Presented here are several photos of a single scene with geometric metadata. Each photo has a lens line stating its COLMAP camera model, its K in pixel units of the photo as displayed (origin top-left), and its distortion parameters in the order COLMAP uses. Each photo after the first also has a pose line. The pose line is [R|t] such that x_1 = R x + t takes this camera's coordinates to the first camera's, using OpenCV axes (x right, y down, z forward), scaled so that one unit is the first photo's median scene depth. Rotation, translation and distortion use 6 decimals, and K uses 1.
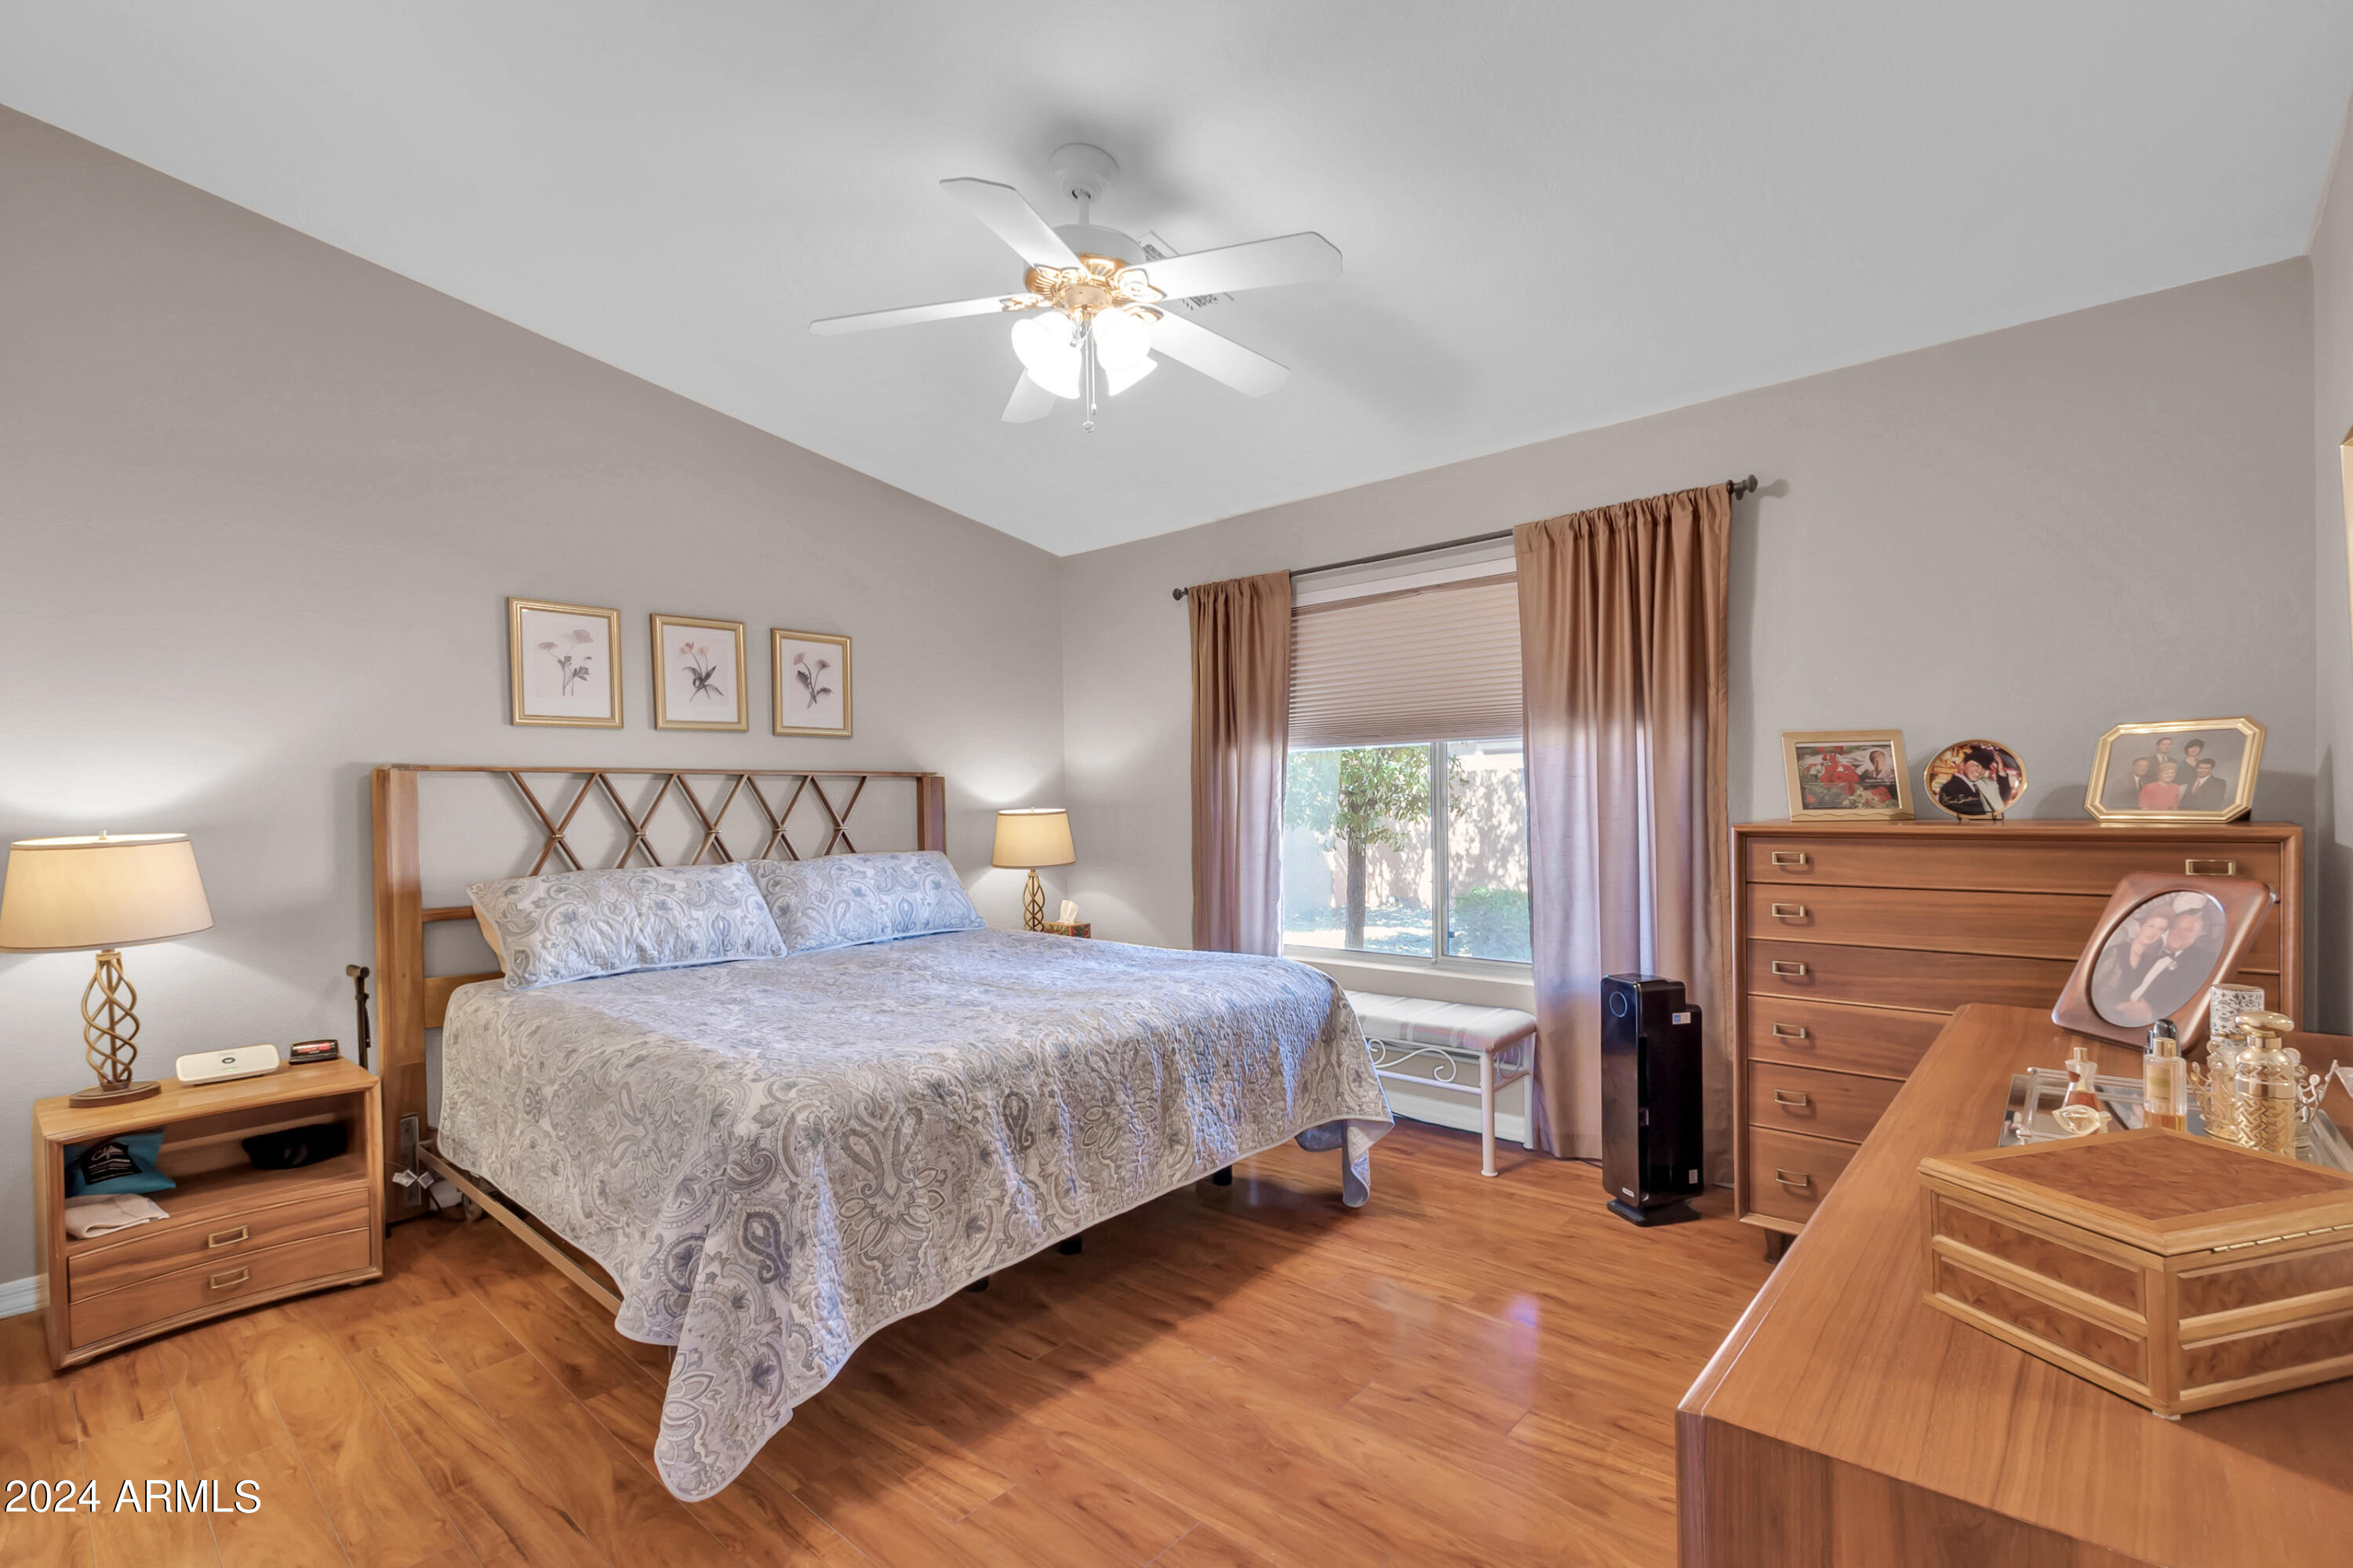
lens RADIAL K [[1072.1, 0, 1176.0], [0, 1072.1, 846.1], [0, 0, 1]] dist [-0.001612, 0.000052]
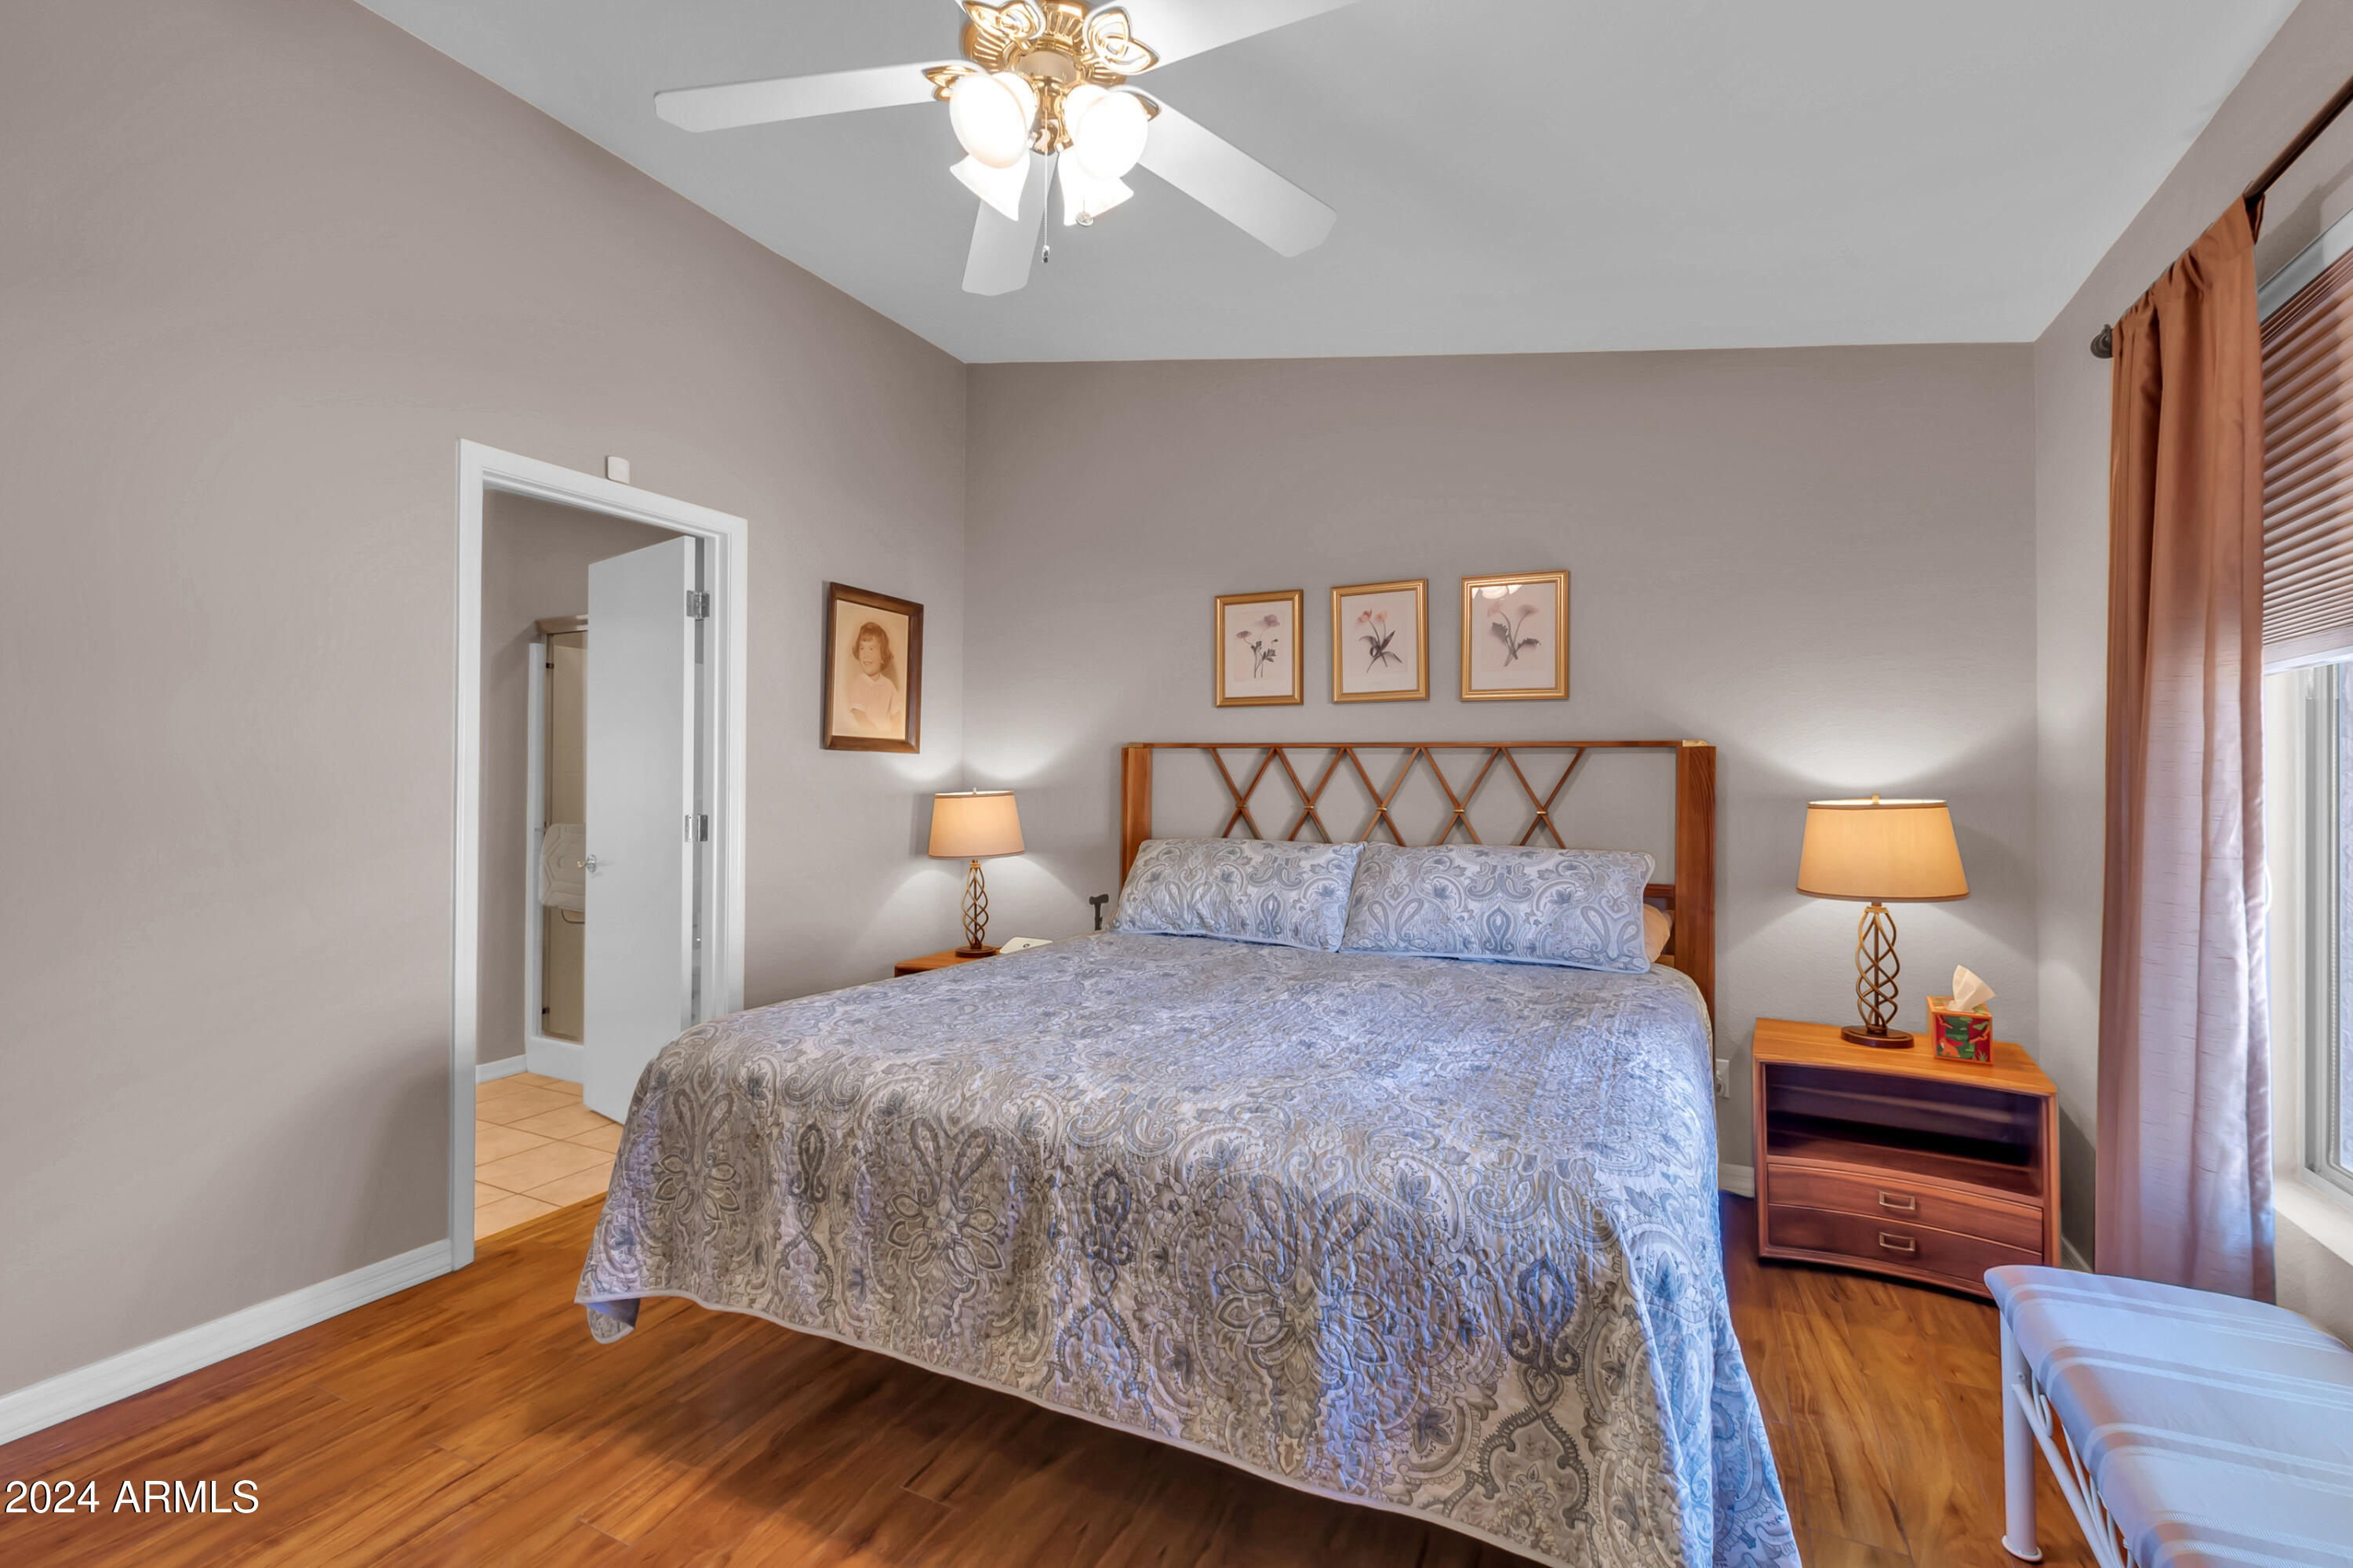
lens RADIAL K [[1032.2, 0, 1174.3], [0, 1032.2, 791.7], [0, 0, 1]] dist [0.010345, -0.004686]
pose [[0.260348, 0.028325, -0.965099, 0.431807], [-0.054770, 0.998393, 0.014527, -0.035440], [0.963960, 0.049076, 0.261481, 0.655874]]
